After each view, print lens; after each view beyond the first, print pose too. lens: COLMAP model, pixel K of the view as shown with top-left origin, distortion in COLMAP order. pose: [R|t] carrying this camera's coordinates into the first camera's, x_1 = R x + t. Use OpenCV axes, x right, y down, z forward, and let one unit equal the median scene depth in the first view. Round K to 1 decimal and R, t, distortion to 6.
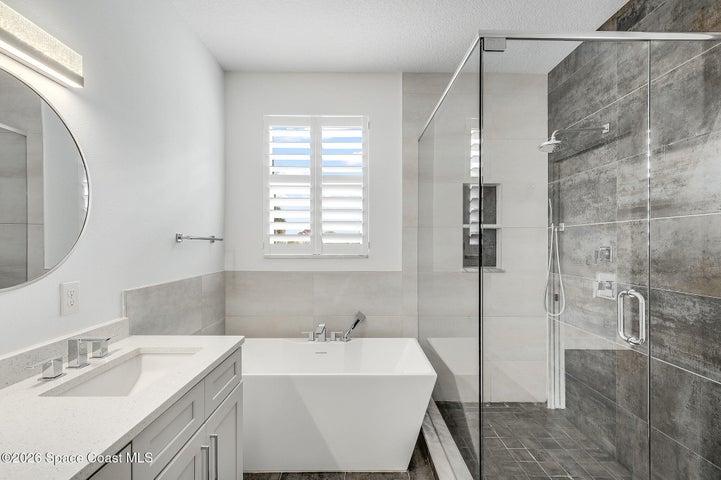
lens RADIAL K [[325.1, 0, 360.8], [0, 325.1, 242.5], [0, 0, 1]] dist [-0.000795, -0.000116]
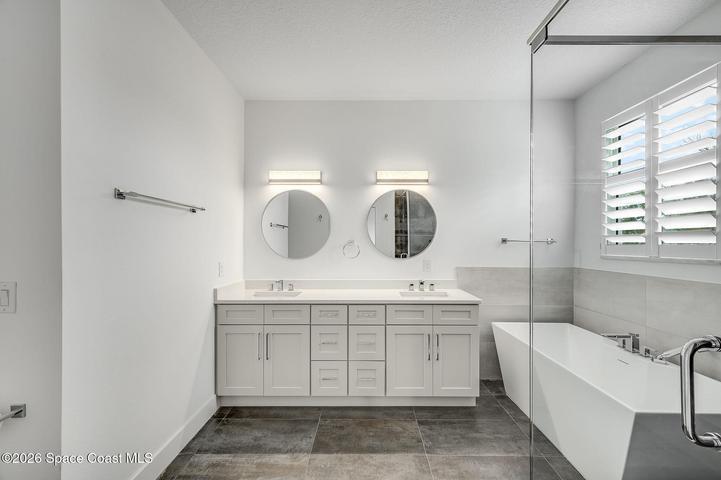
lens RADIAL K [[282.2, 0, 360.8], [0, 282.2, 244.1], [0, 0, 1]] dist [-0.001439, -0.000032]
pose [[-0.020011, -0.001427, -0.999799, 0.646036], [0.002231, 0.999996, -0.001471, 0.001817], [0.999797, -0.002260, -0.020007, 0.242759]]
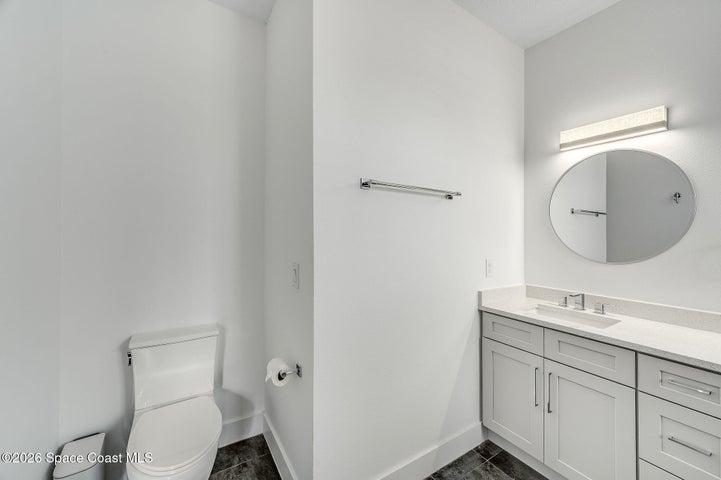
lens RADIAL K [[283.8, 0, 367.4], [0, 283.8, 230.3], [0, 0, 1]] dist [0.000002, 0.000044]
pose [[-0.842473, -0.025387, -0.538140, 0.412495], [-0.015926, 0.999626, -0.022227, 0.004046], [0.538503, -0.010155, -0.842562, 0.226474]]
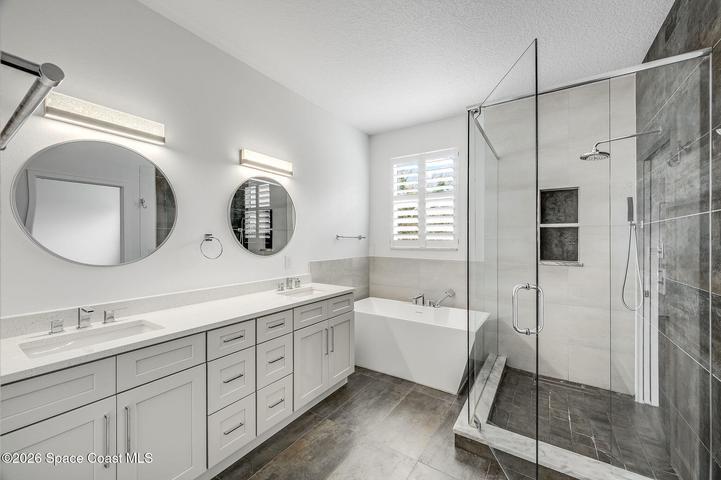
lens RADIAL K [[285.4, 0, 359.1], [0, 285.4, 238.3], [0, 0, 1]] dist [0.000879, 0.000117]
pose [[0.826751, -0.001744, -0.562566, 0.362763], [-0.000354, 0.999993, -0.003621, -0.000053], [0.562568, 0.003193, 0.826745, -0.232780]]
